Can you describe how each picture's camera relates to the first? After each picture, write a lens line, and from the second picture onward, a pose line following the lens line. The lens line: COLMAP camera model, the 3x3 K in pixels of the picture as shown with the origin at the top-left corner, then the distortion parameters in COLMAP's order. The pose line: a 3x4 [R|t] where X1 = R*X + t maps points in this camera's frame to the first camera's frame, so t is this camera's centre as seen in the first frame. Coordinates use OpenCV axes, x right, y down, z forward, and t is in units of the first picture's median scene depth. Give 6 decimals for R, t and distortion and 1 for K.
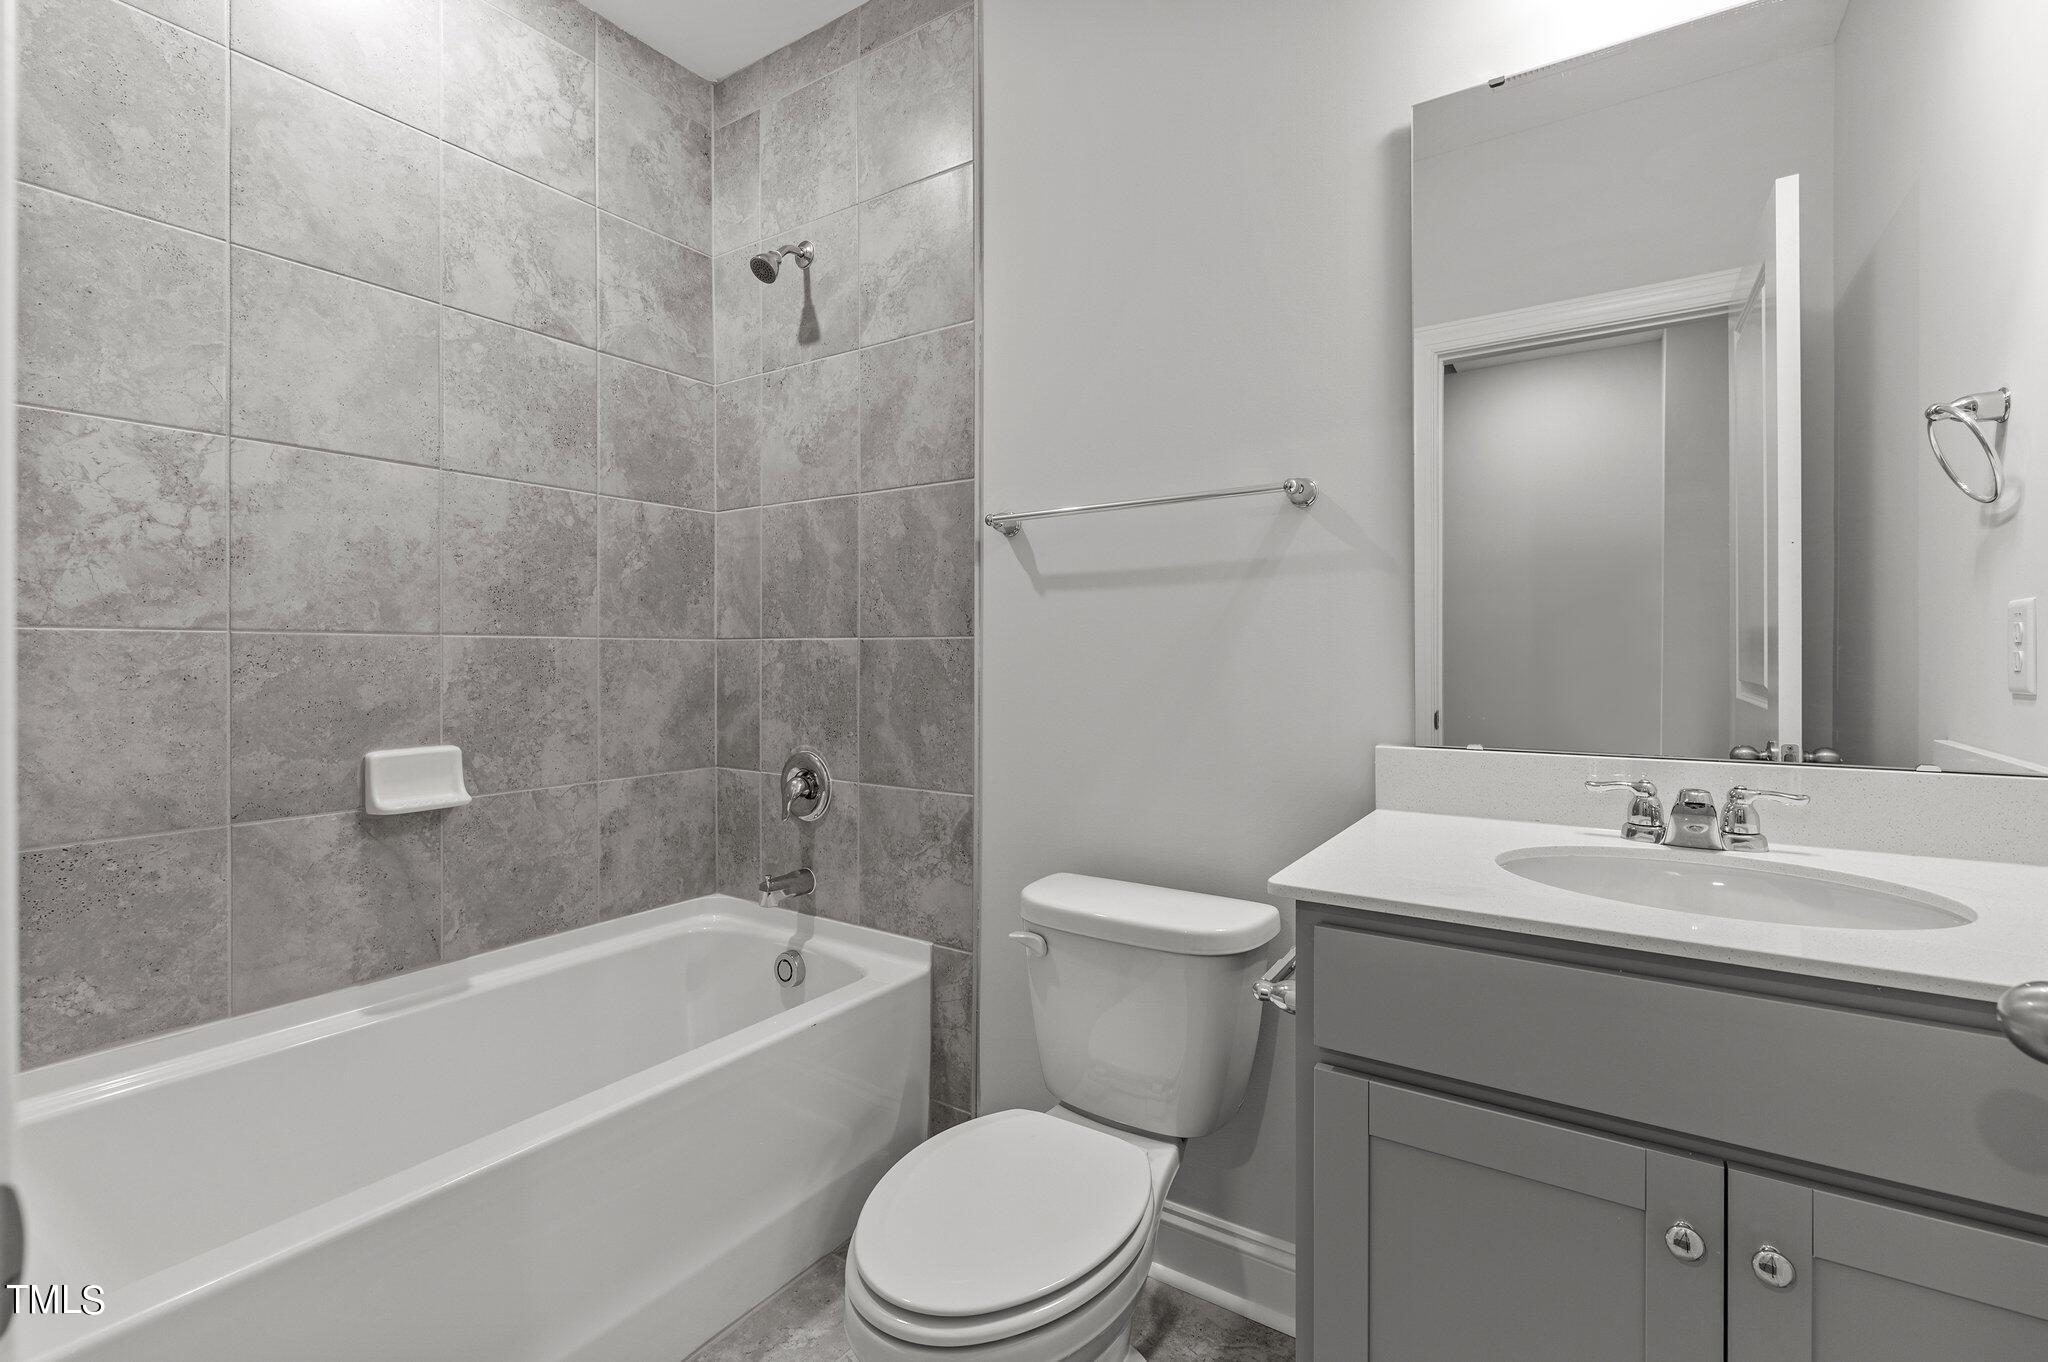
lens RADIAL K [[960.6, 0, 1023.8], [0, 960.6, 659.9], [0, 0, 1]] dist [0.003389, 0.000348]
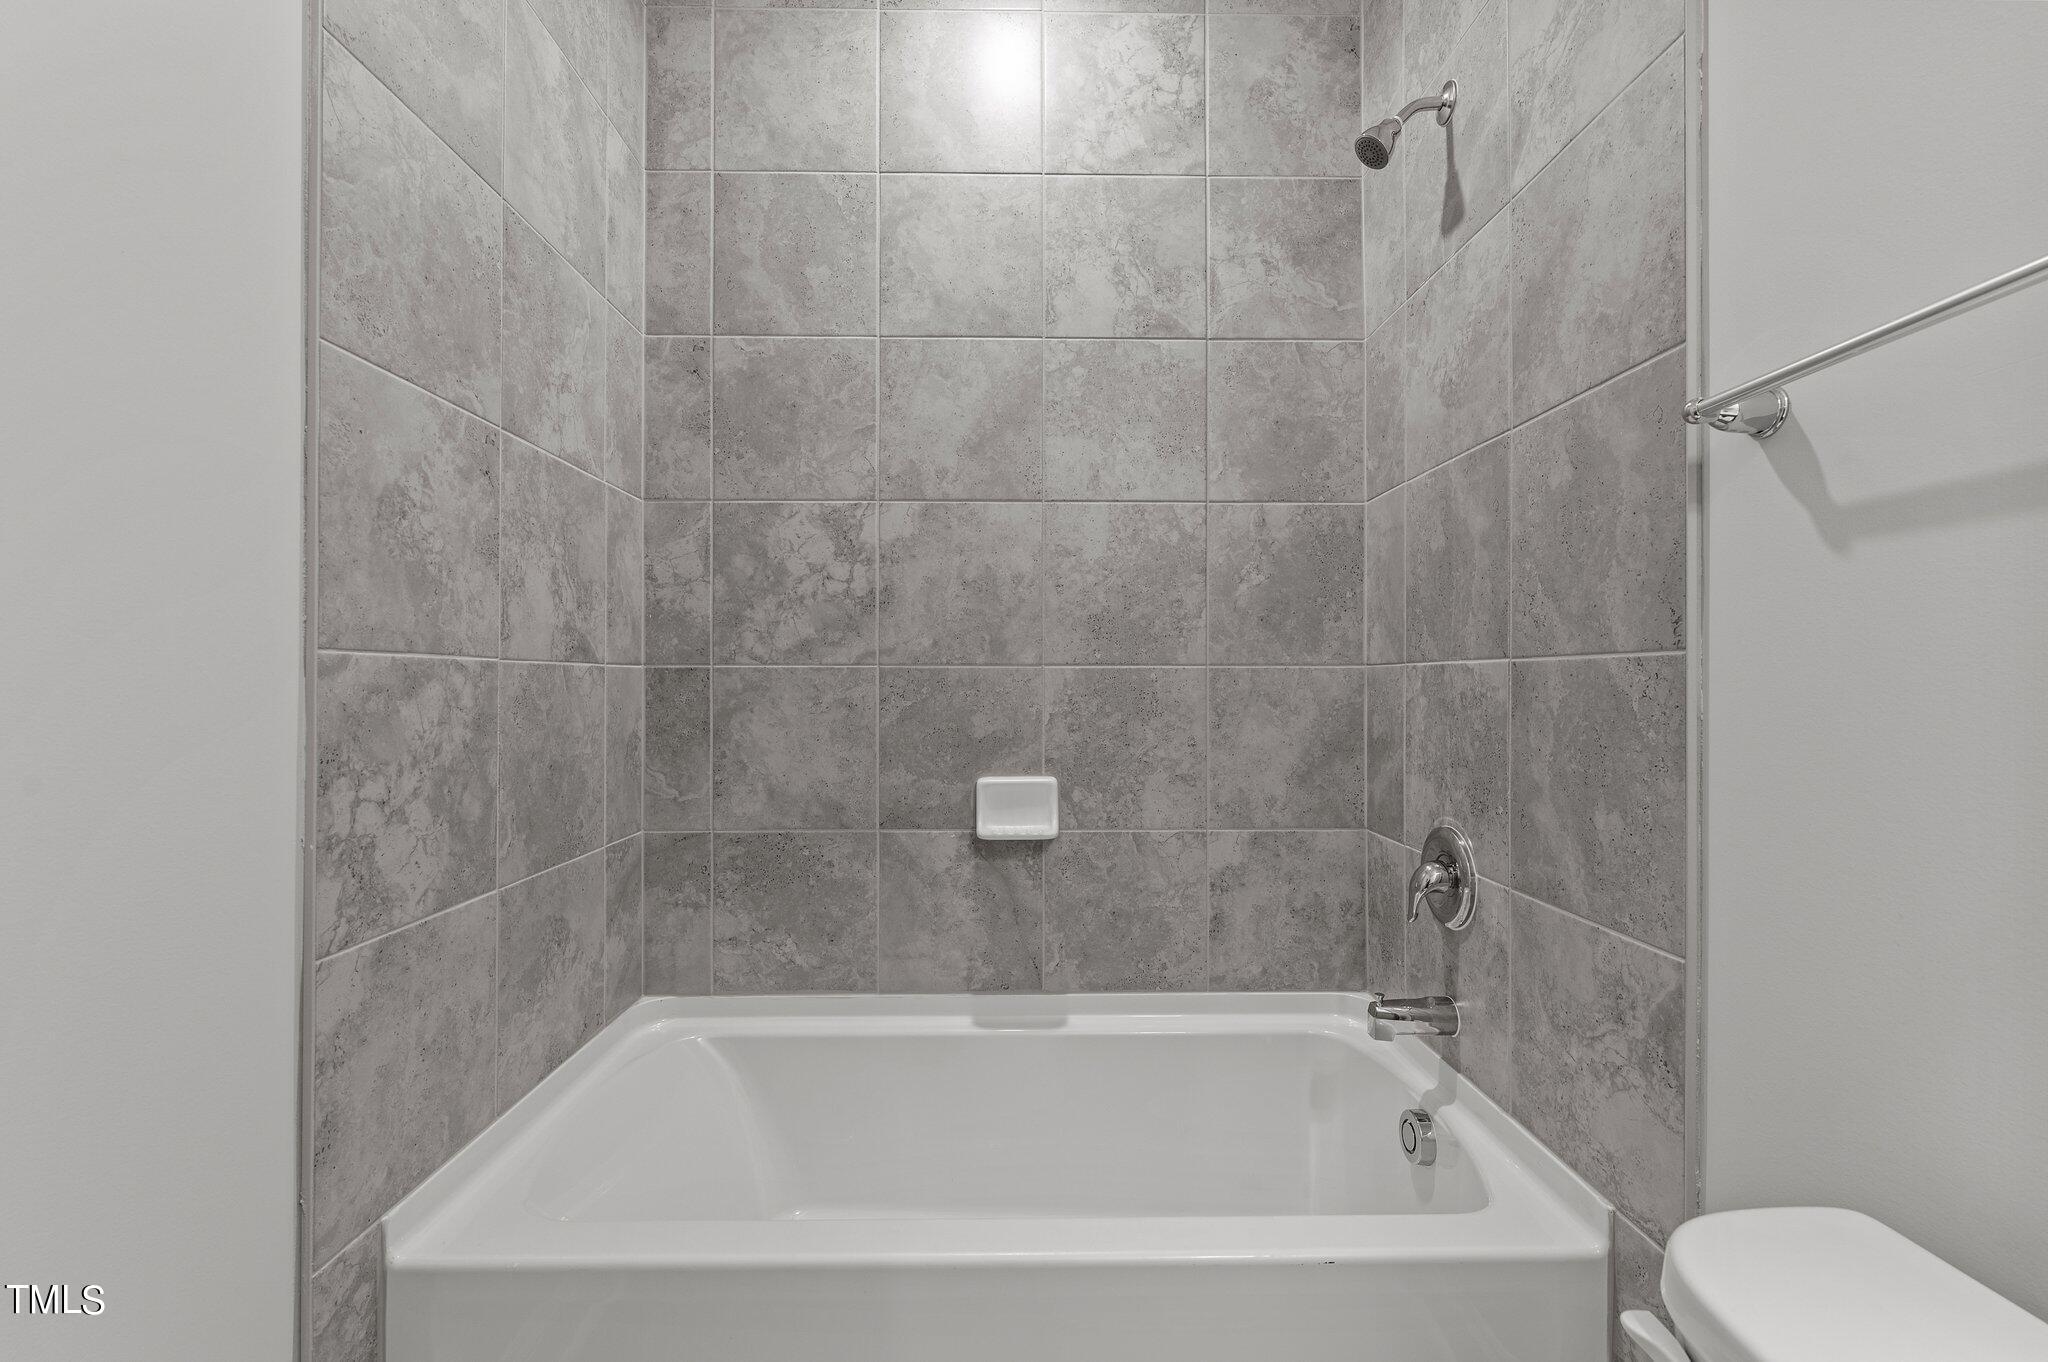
lens RADIAL K [[879.2, 0, 1034.2], [0, 879.2, 684.6], [0, 0, 1]] dist [0.001076, -0.000861]
pose [[0.560810, -0.000498, -0.827944, 0.140839], [-0.003455, 0.999990, -0.002942, -0.003595], [0.827937, 0.004510, 0.560803, 0.449165]]
